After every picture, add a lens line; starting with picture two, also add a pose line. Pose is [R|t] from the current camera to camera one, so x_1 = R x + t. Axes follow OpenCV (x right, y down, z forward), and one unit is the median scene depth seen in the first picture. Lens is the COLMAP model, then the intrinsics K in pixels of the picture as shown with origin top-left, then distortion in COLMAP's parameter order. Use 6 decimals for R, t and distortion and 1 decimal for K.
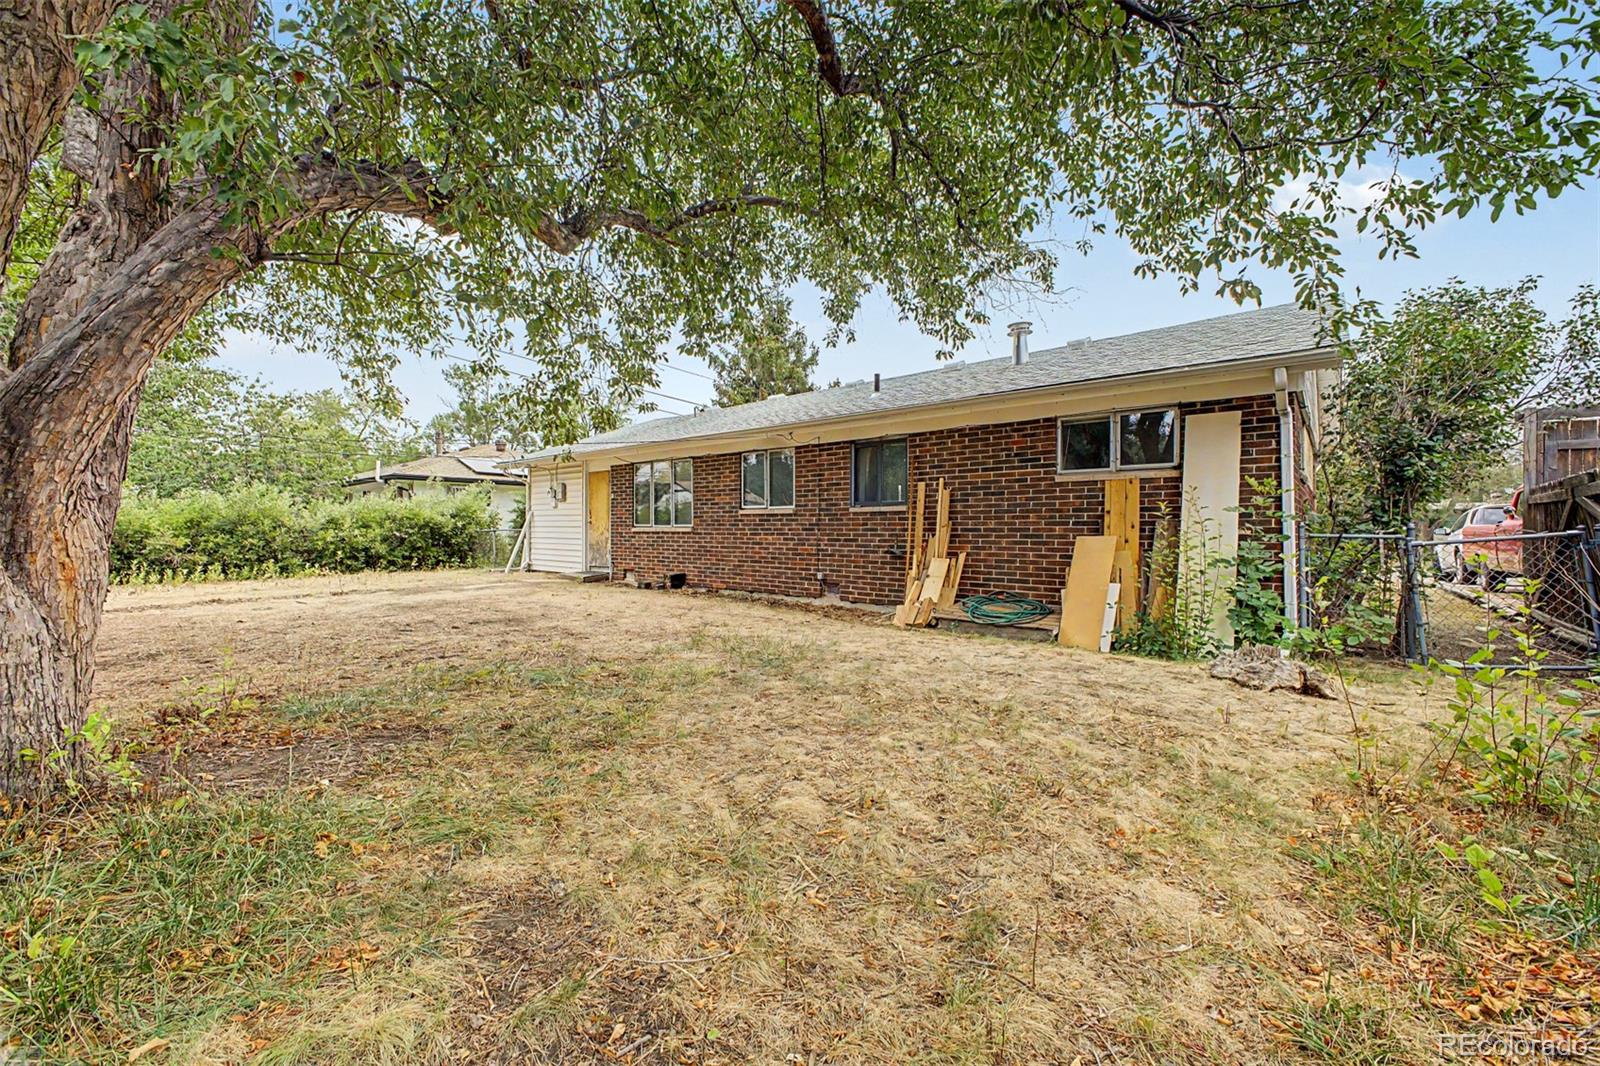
lens RADIAL K [[641.3, 0, 798.2], [0, 641.3, 513.2], [0, 0, 1]] dist [0.017928, -0.005628]
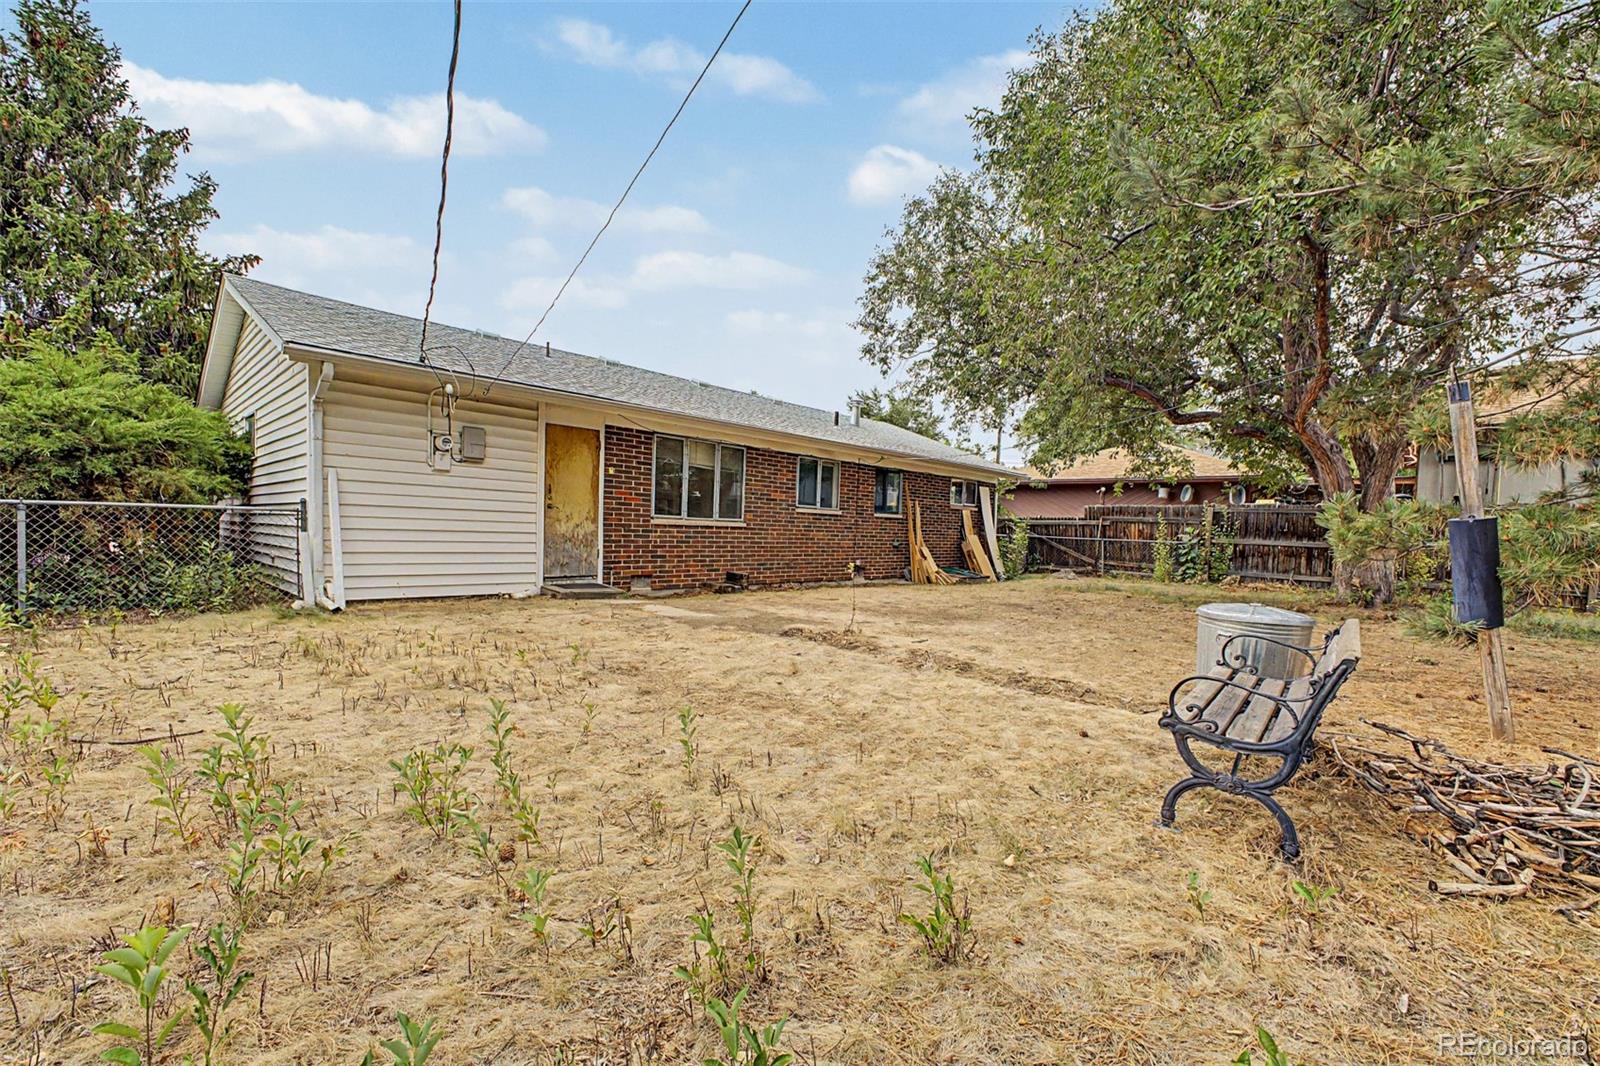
lens RADIAL K [[637.3, 0, 798.8], [0, 637.3, 530.7], [0, 0, 1]] dist [0.024051, -0.012345]
pose [[0.075857, -0.001861, 0.997117, -1.217961], [-0.056639, 0.998376, 0.006172, 0.027907], [-0.995509, -0.056944, 0.075629, 0.964708]]
